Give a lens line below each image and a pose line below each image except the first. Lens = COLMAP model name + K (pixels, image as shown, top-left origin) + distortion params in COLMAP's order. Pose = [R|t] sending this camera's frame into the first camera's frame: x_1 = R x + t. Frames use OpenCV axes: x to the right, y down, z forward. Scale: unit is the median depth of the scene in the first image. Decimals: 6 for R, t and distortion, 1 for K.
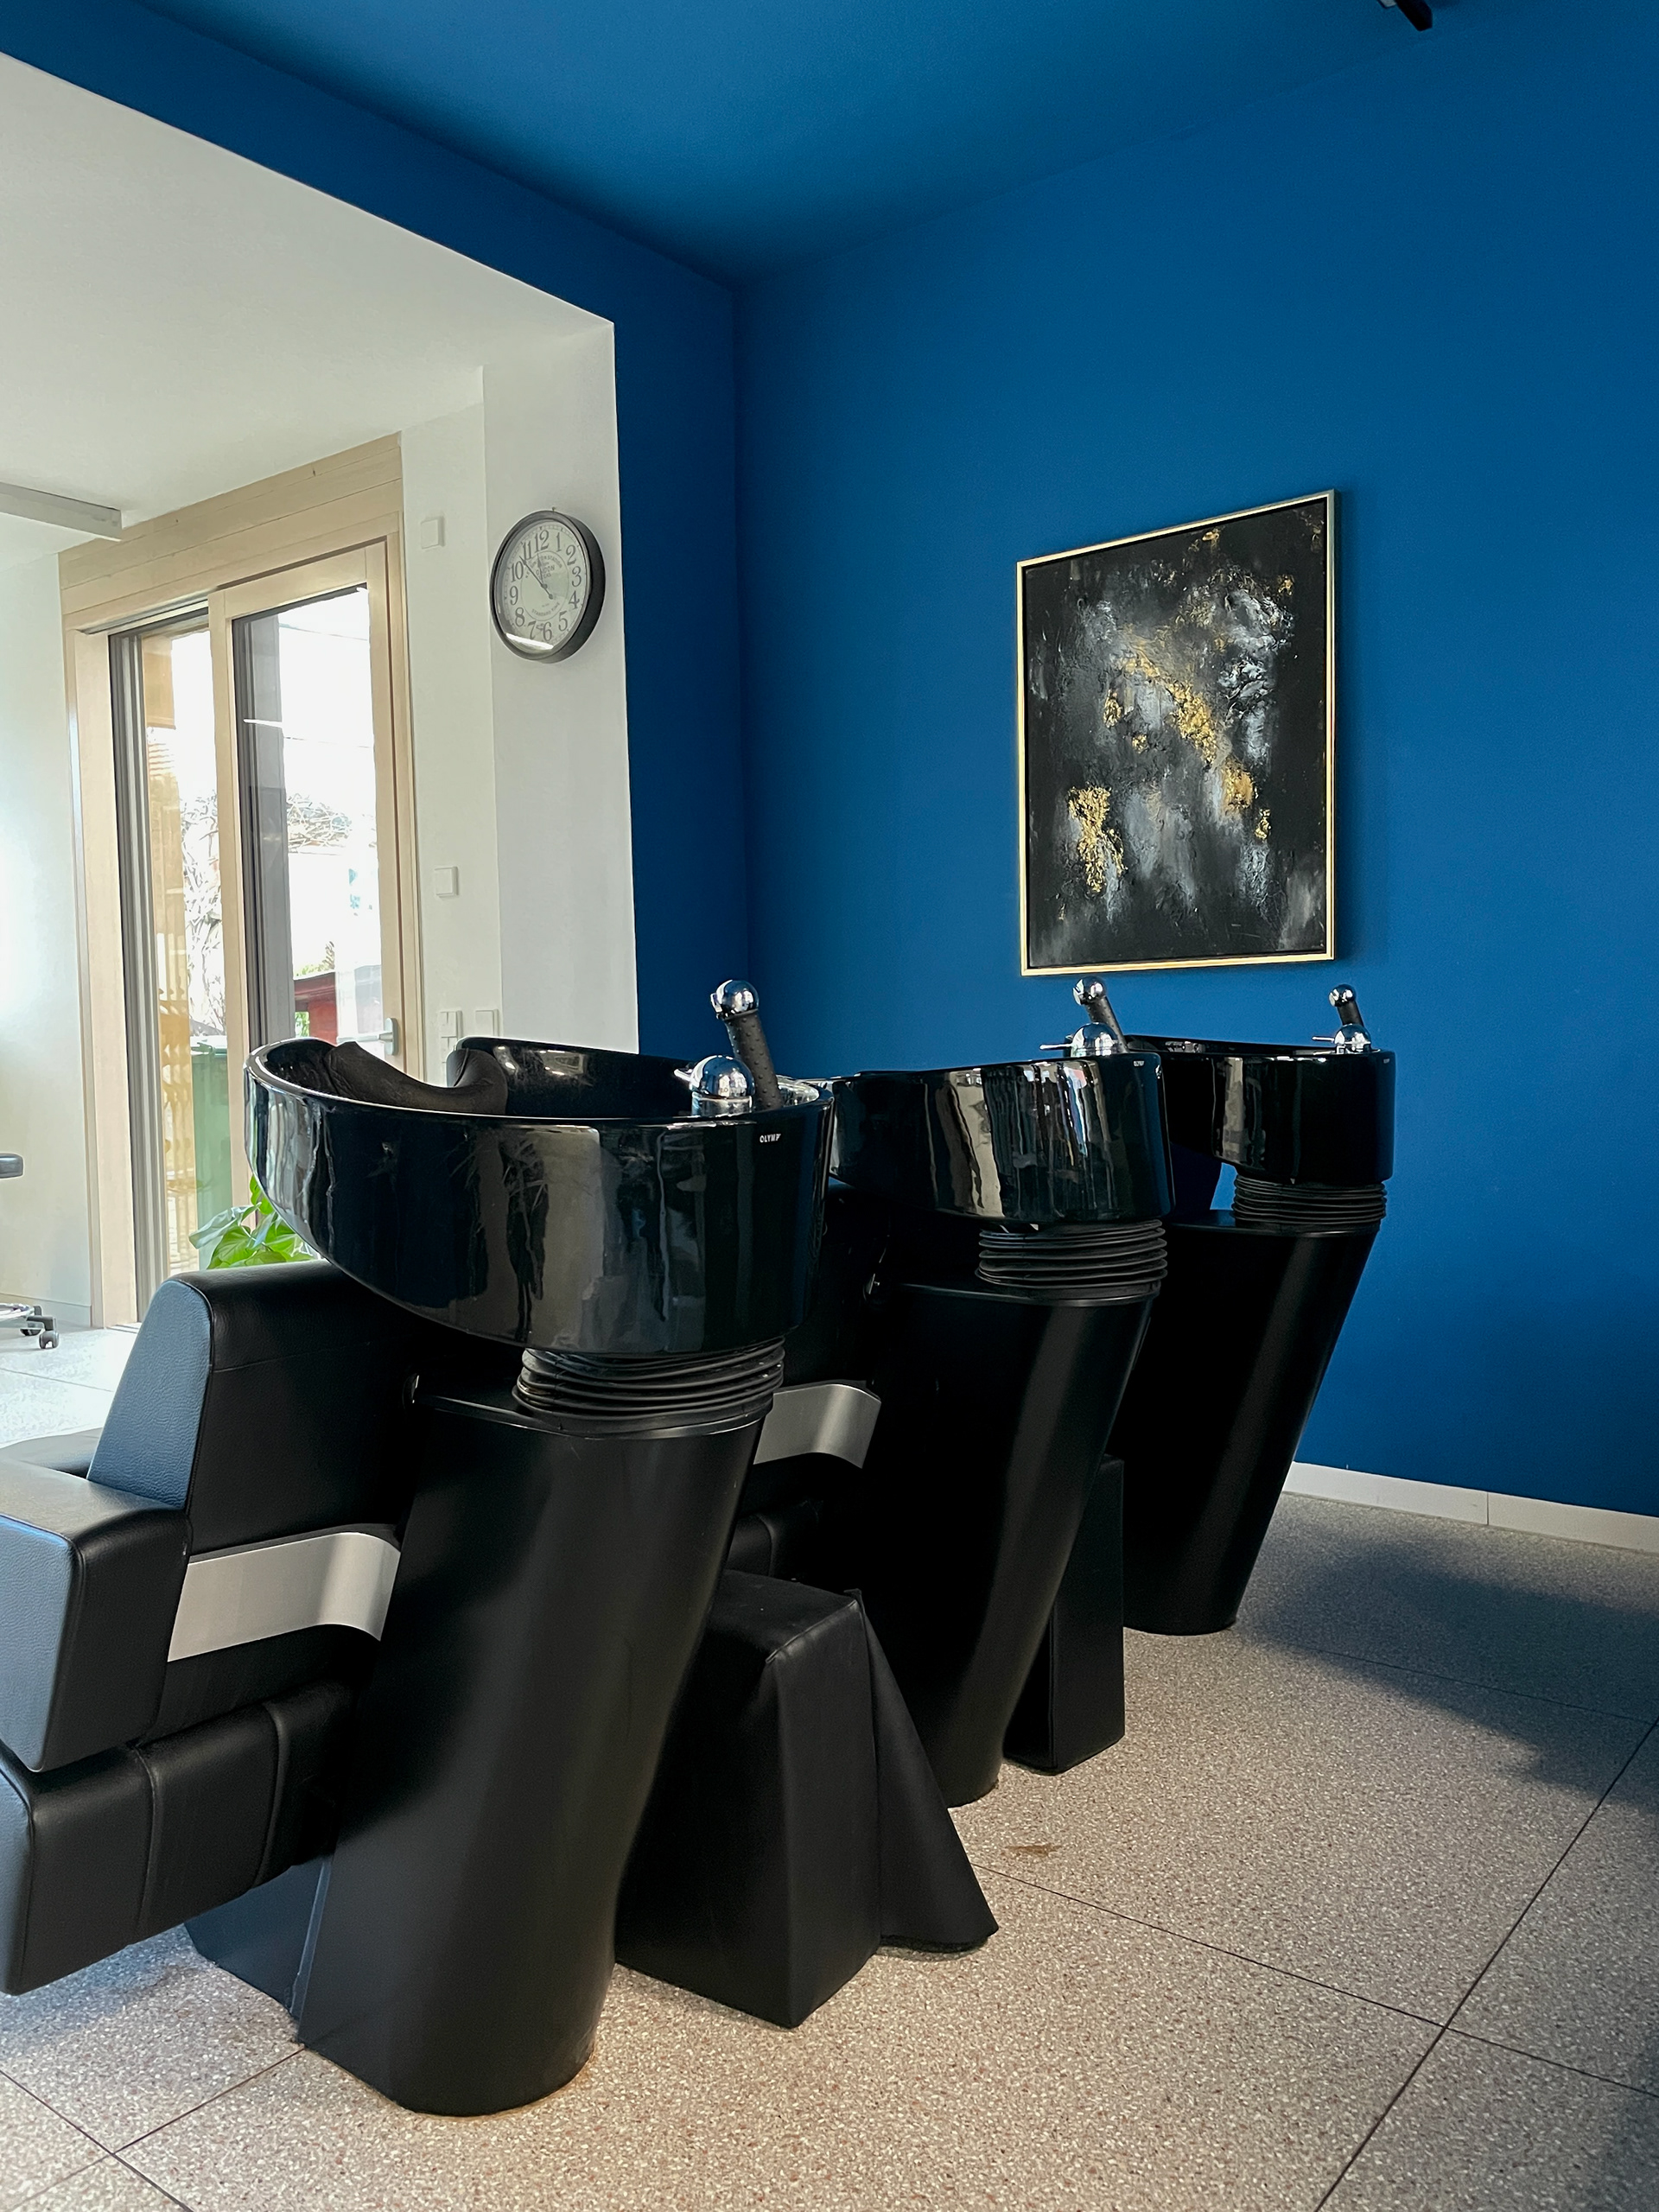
lens RADIAL K [[1694.5, 0, 823.0], [0, 1694.5, 1110.8], [0, 0, 1]] dist [0.059777, -0.084051]
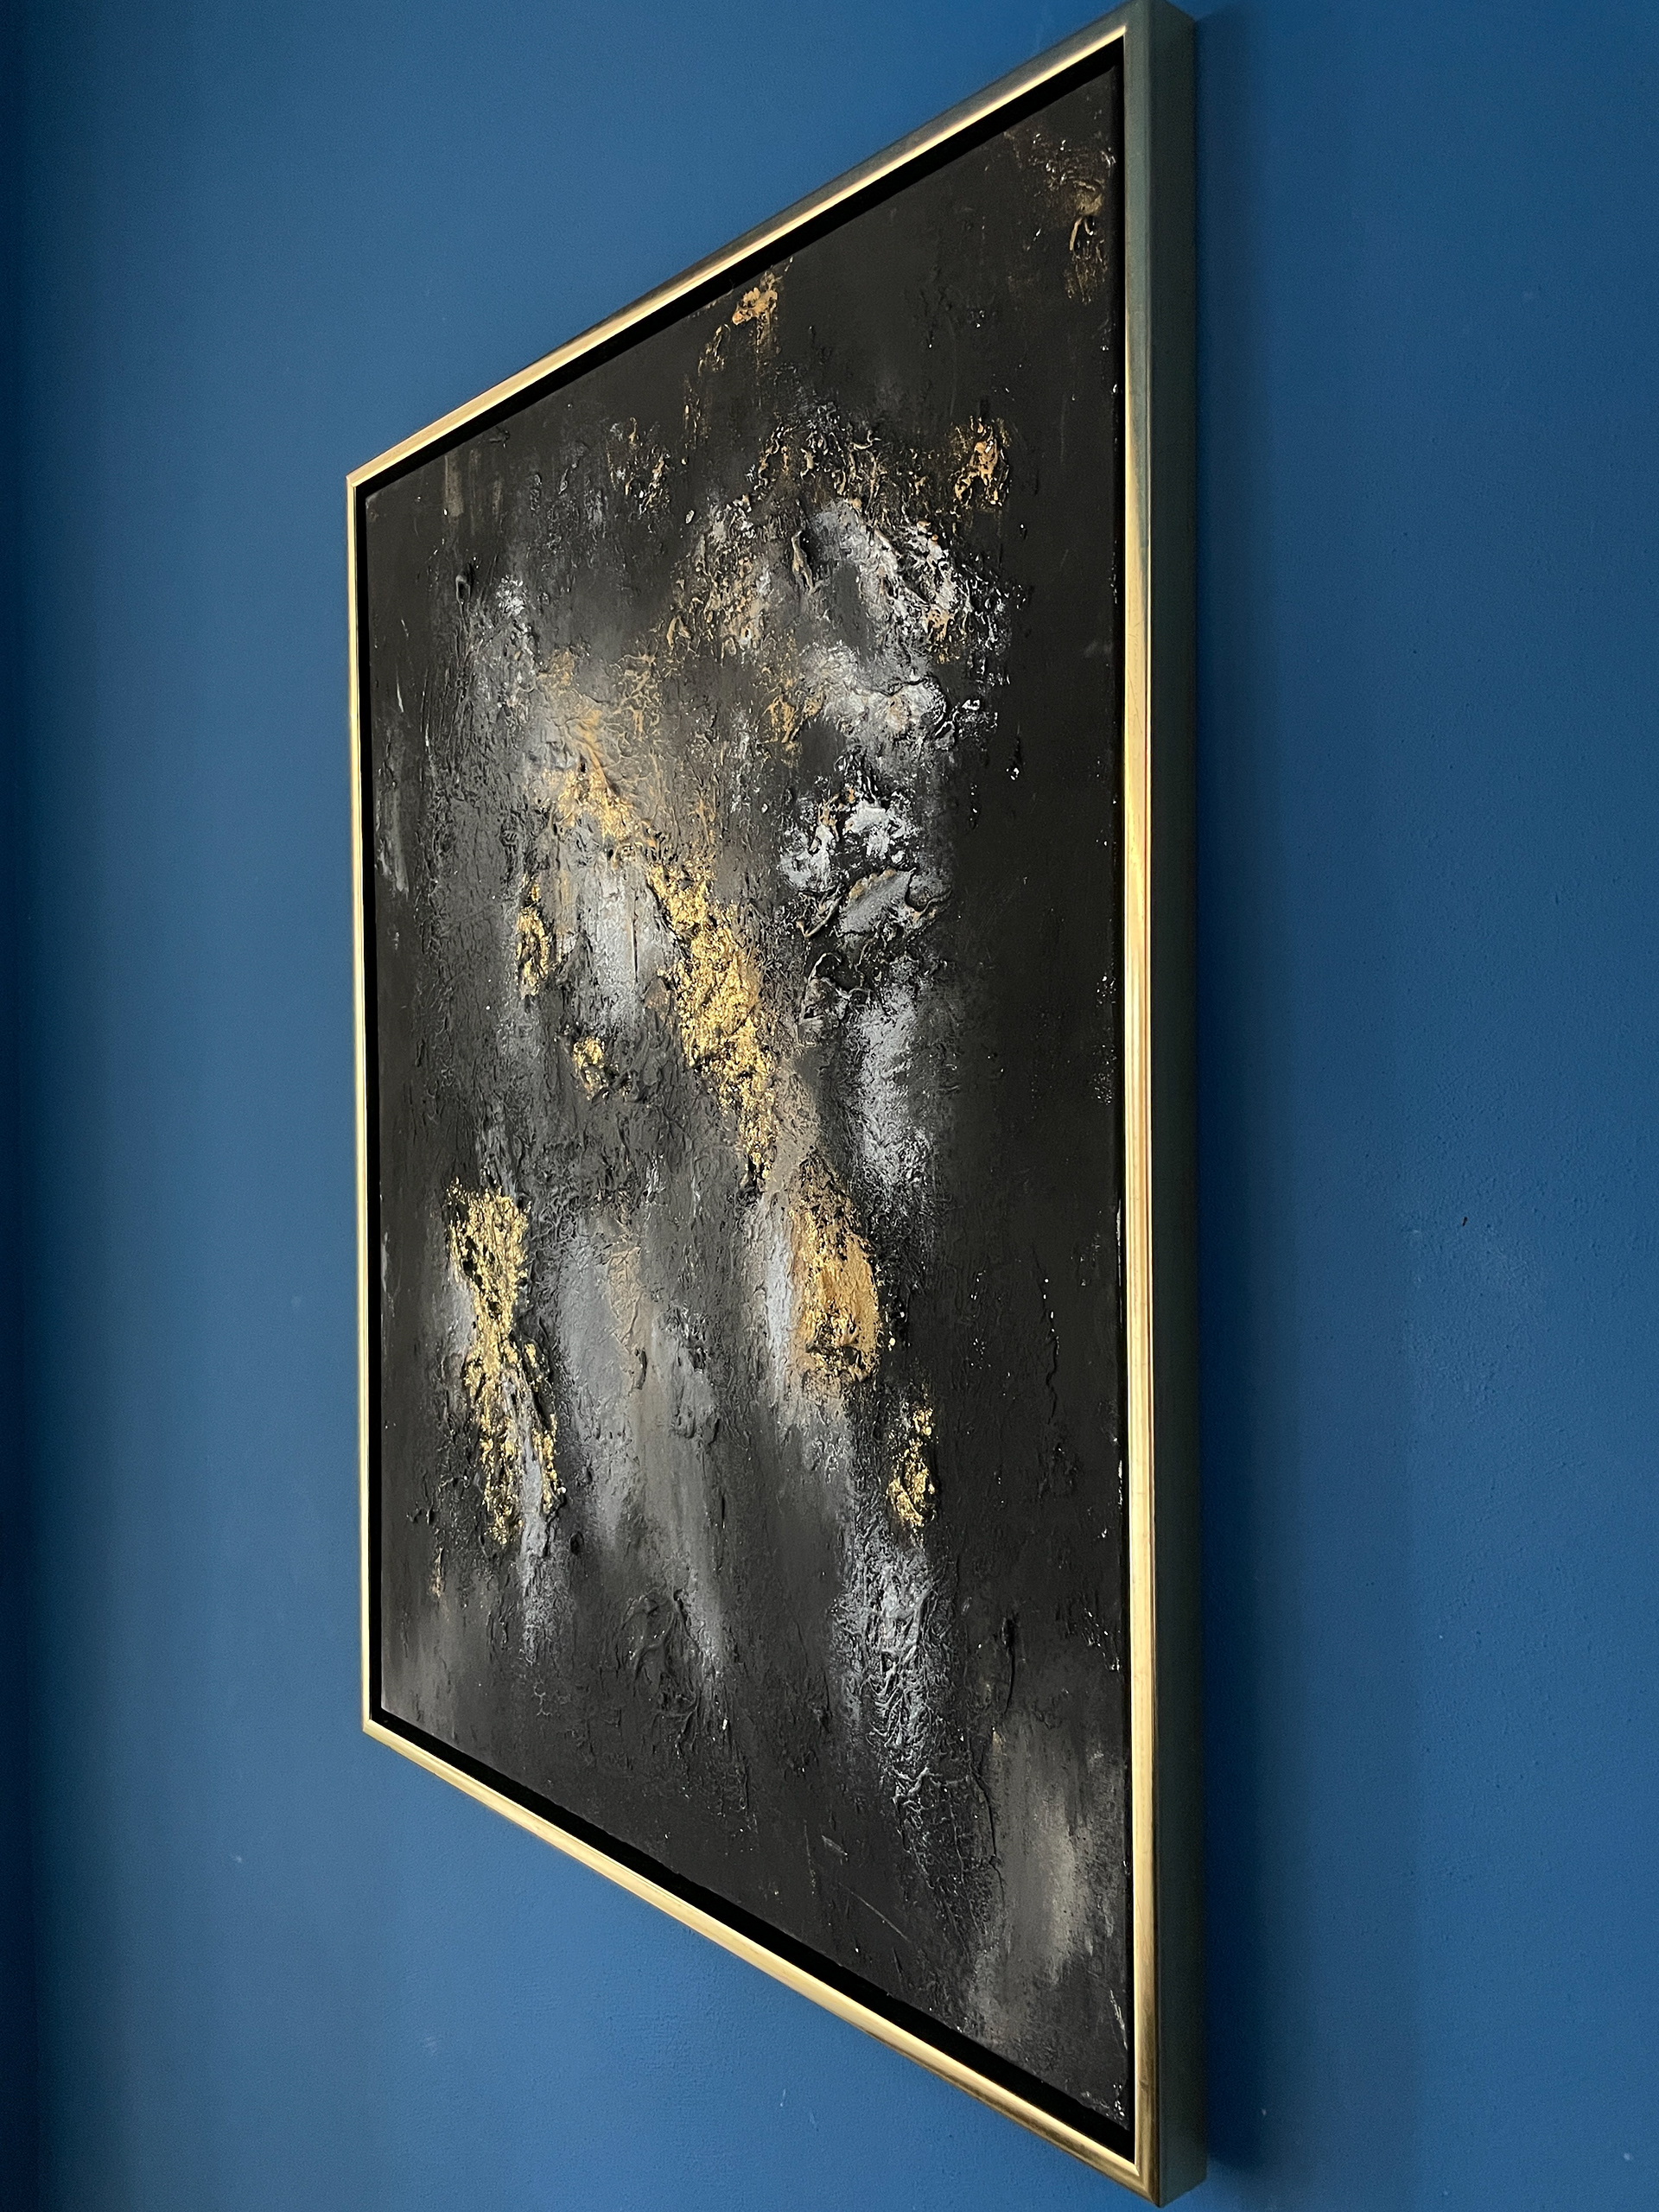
lens RADIAL K [[1694.5, 0, 828.3], [0, 1694.5, 1095.9], [0, 0, 1]] dist [0.059777, -0.084051]
pose [[0.985562, 0.006329, -0.169199, 0.282102], [-0.011222, 0.999546, -0.027974, -0.209887], [0.168945, 0.029469, 0.985185, 0.750247]]
